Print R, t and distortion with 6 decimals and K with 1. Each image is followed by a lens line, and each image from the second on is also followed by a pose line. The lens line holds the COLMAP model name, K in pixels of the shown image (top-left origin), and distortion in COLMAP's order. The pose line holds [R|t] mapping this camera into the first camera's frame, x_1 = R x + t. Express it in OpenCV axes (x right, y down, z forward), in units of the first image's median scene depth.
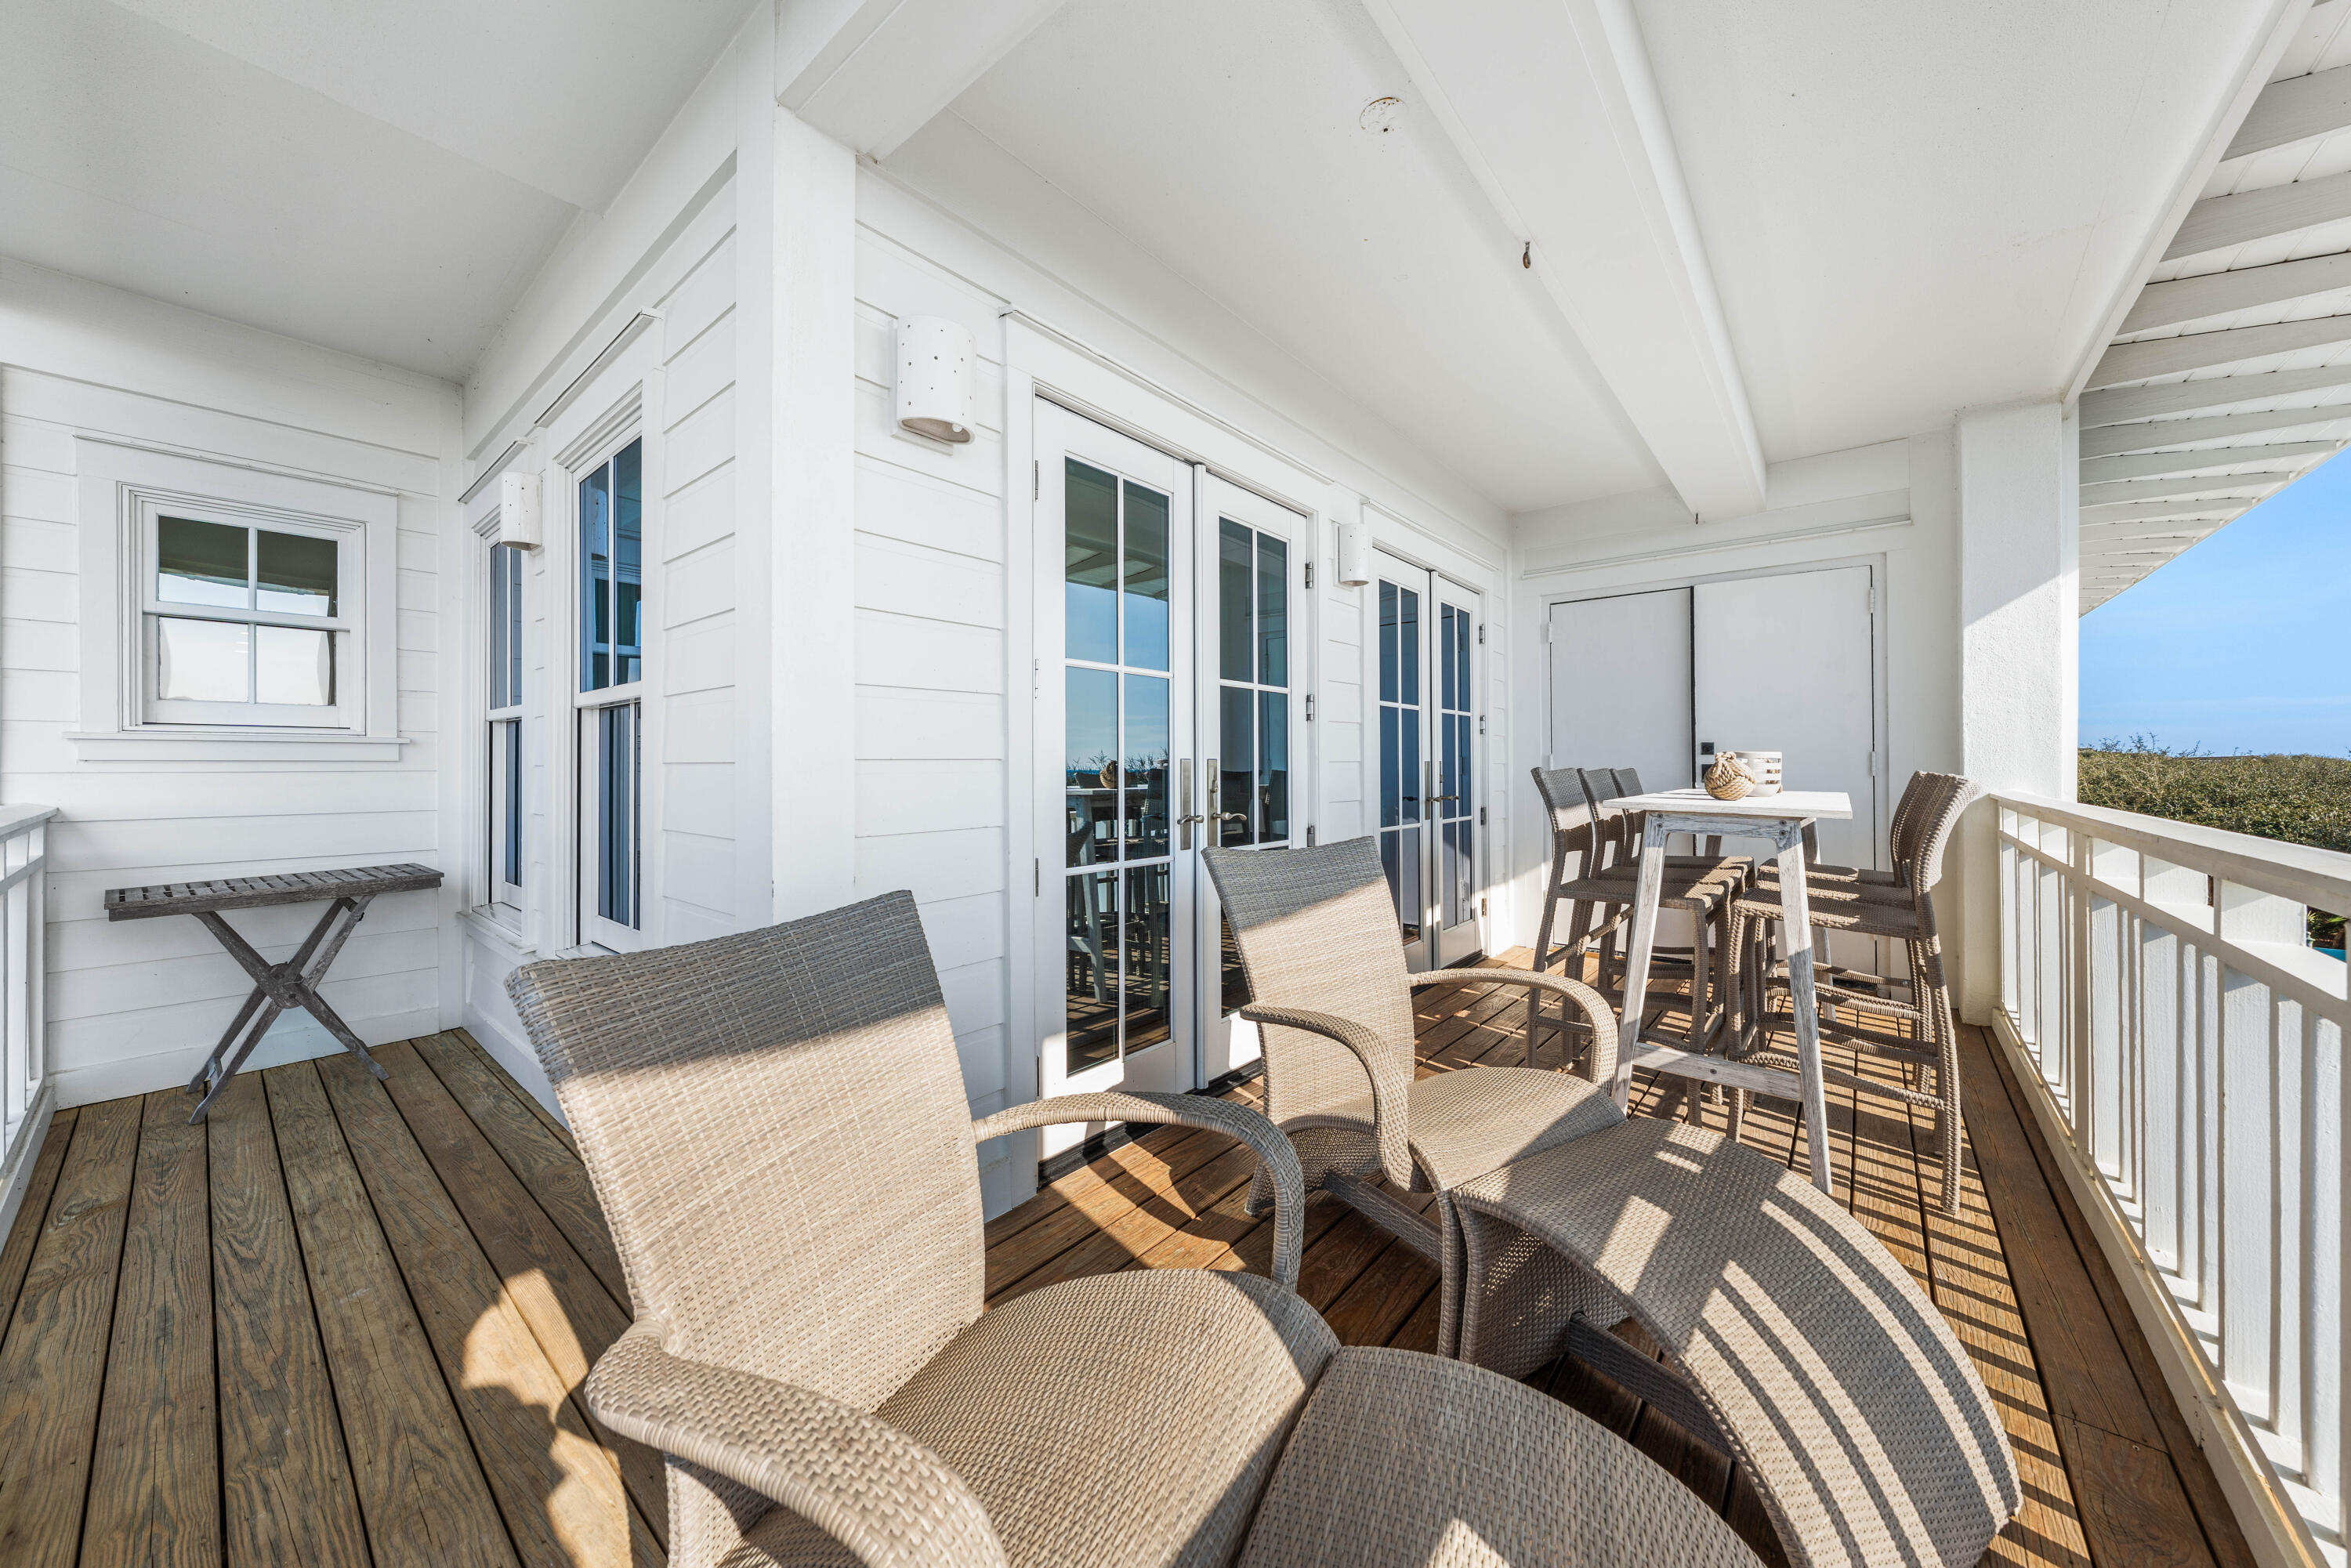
lens RADIAL K [[826.6, 0, 1167.8], [0, 826.6, 757.8], [0, 0, 1]] dist [-0.000387, -0.000055]
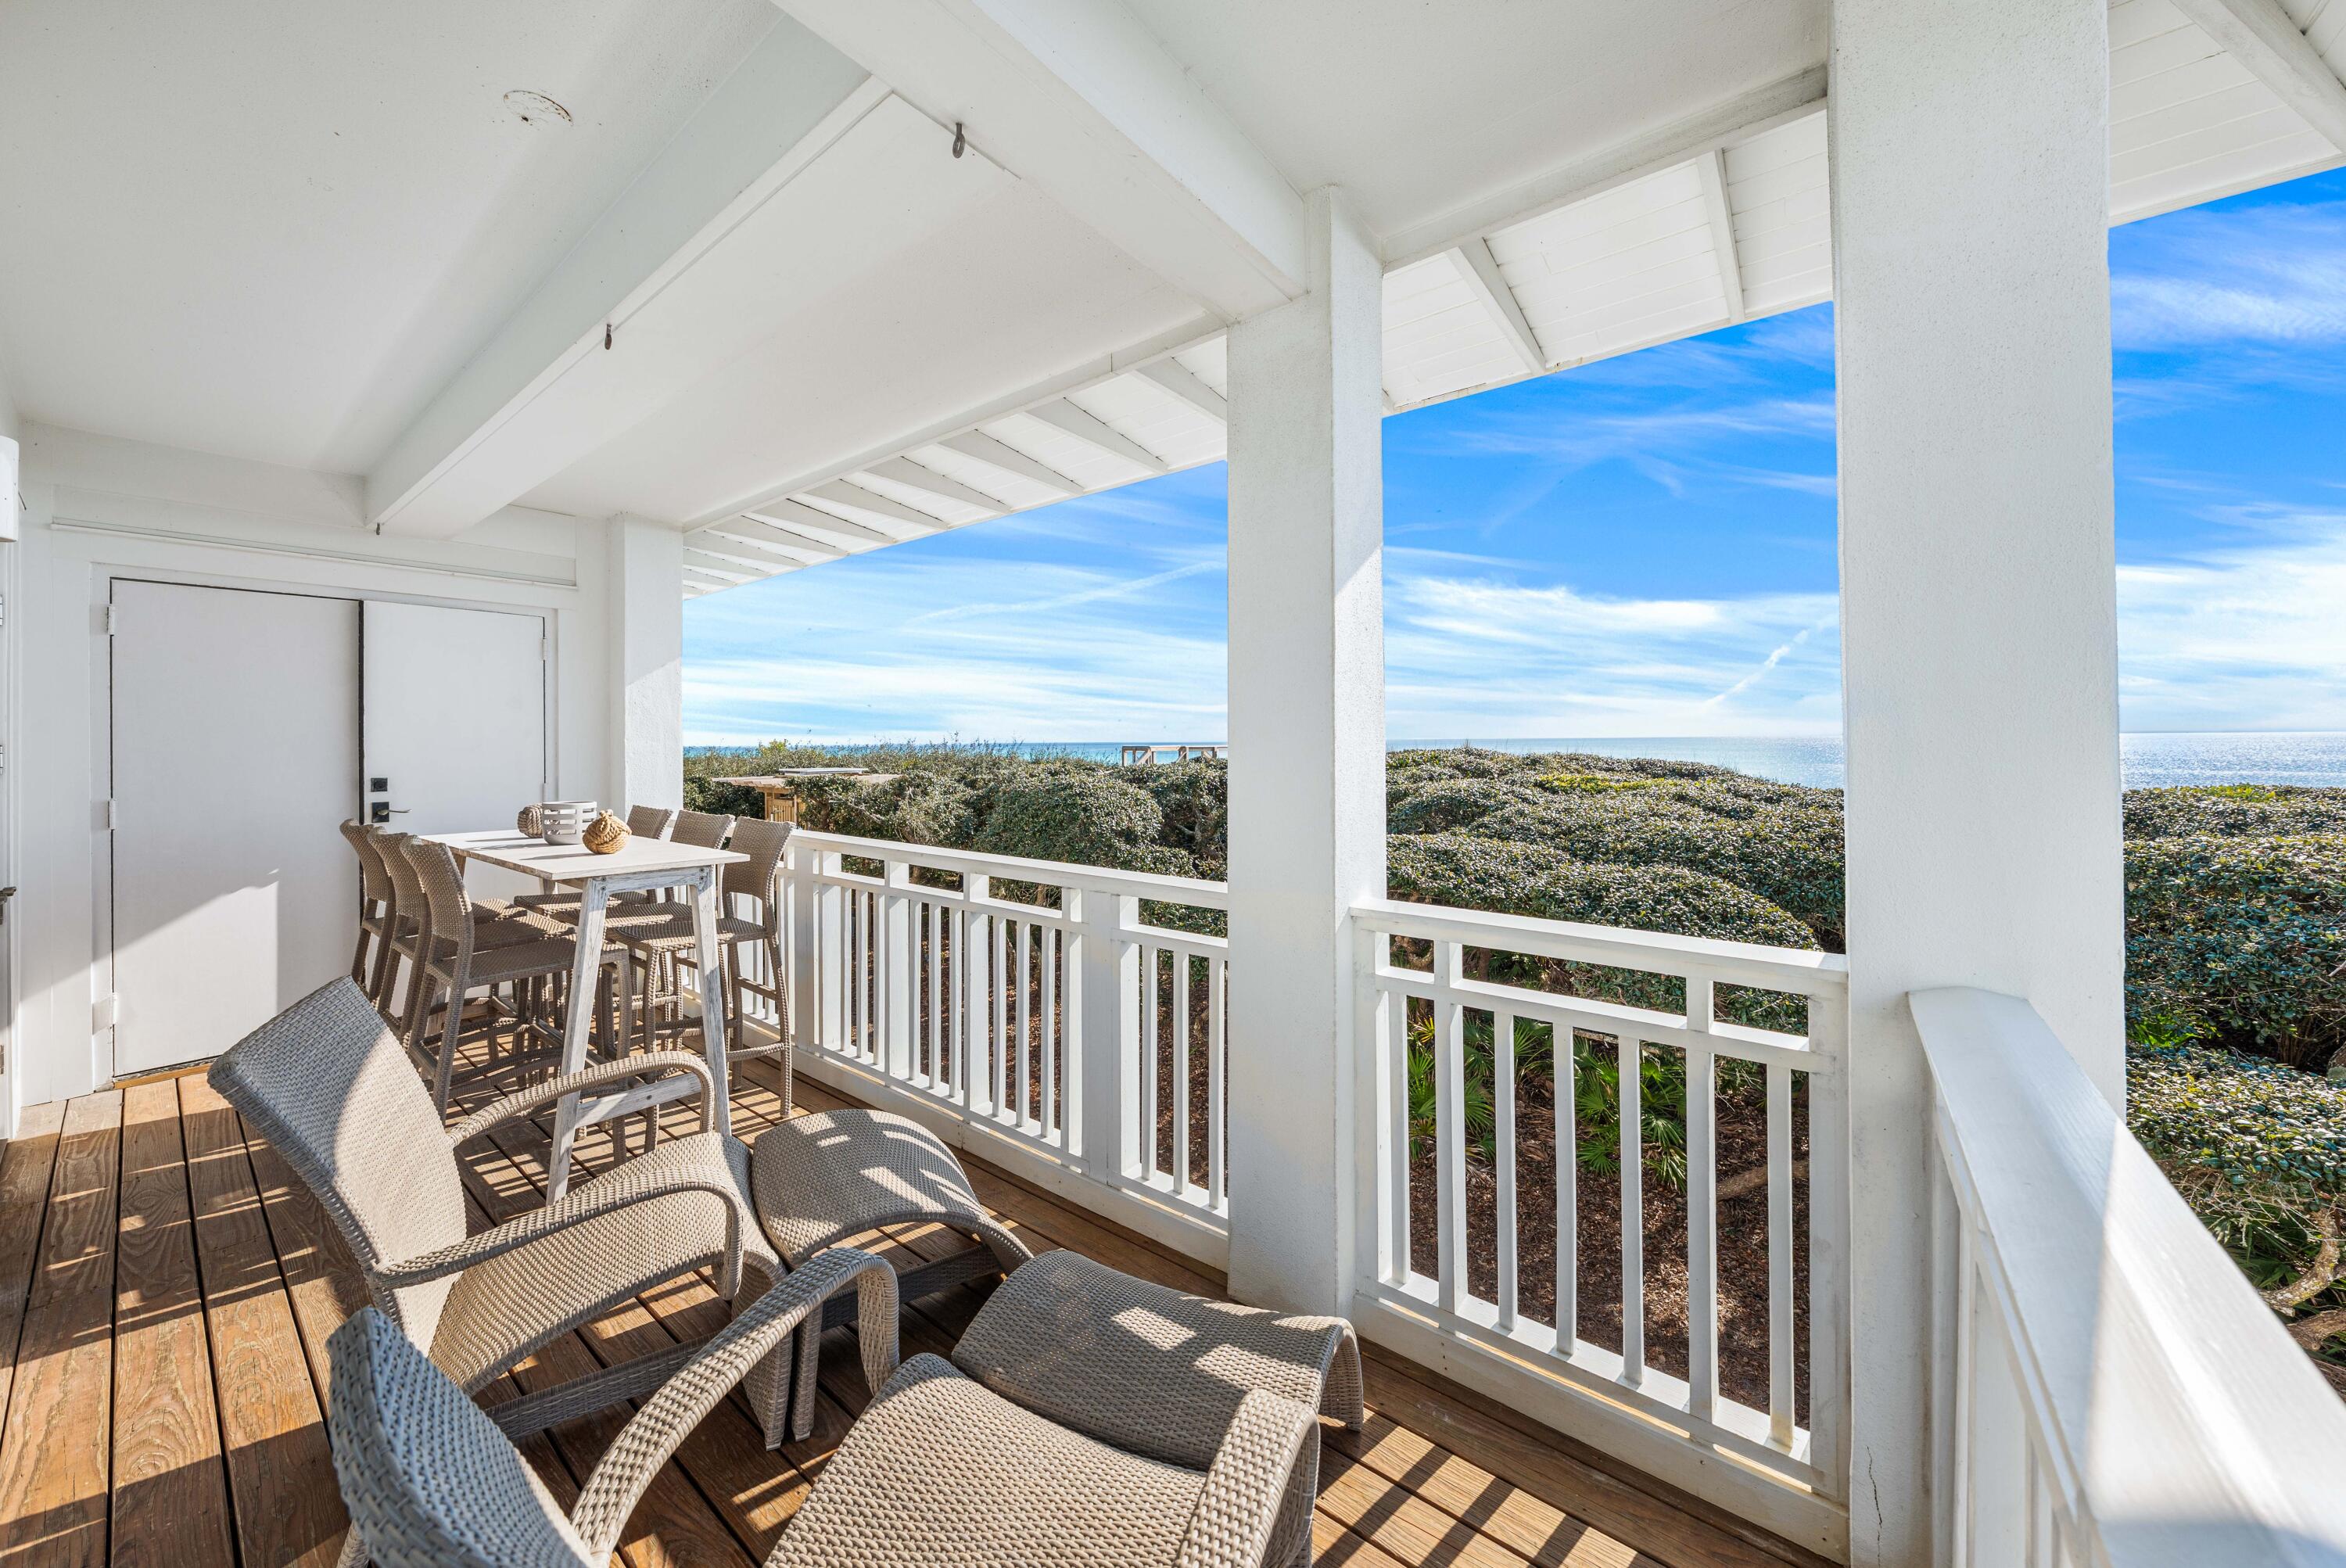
lens RADIAL K [[819.9, 0, 1162.9], [0, 819.9, 730.0], [0, 0, 1]] dist [-0.000165, -0.000002]
pose [[-0.032338, 0.014559, 0.999371, -0.333905], [-0.003450, 0.999886, -0.014678, -0.075433], [-0.999471, -0.003923, -0.032284, 0.219710]]
